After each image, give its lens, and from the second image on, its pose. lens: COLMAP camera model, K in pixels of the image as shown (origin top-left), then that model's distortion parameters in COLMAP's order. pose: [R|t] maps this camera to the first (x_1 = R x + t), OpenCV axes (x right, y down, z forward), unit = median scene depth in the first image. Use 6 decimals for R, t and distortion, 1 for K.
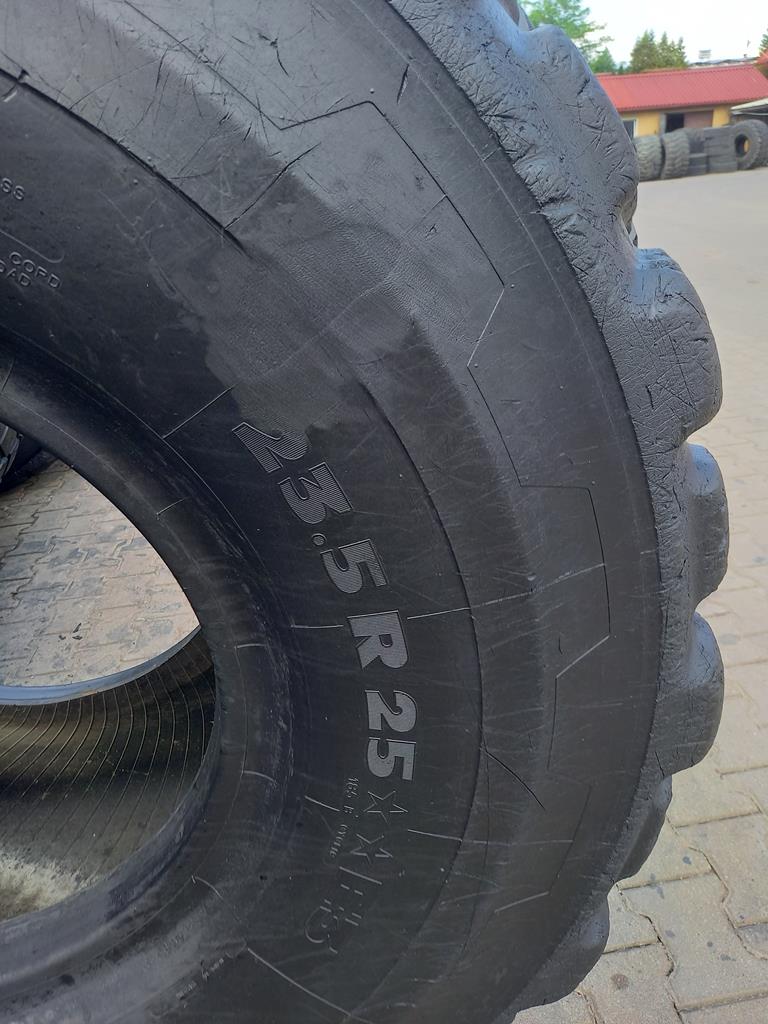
lens RADIAL K [[750.6, 0, 380.0], [0, 750.6, 513.2], [0, 0, 1]] dist [0.017217, 0.002806]
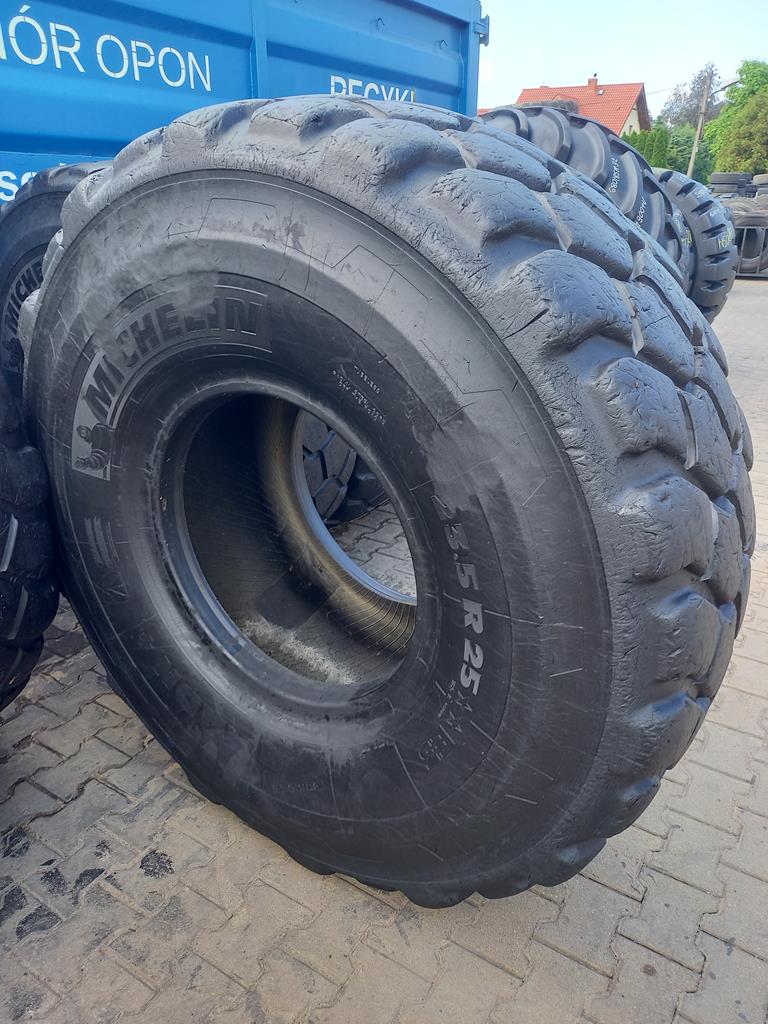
lens RADIAL K [[750.6, 0, 380.0], [0, 750.6, 513.2], [0, 0, 1]] dist [0.017217, 0.002806]
pose [[0.750524, 0.339223, -0.567135, 0.864293], [-0.331927, 0.935596, 0.120352, -0.249810], [0.571435, 0.097921, 0.814784, -0.817330]]
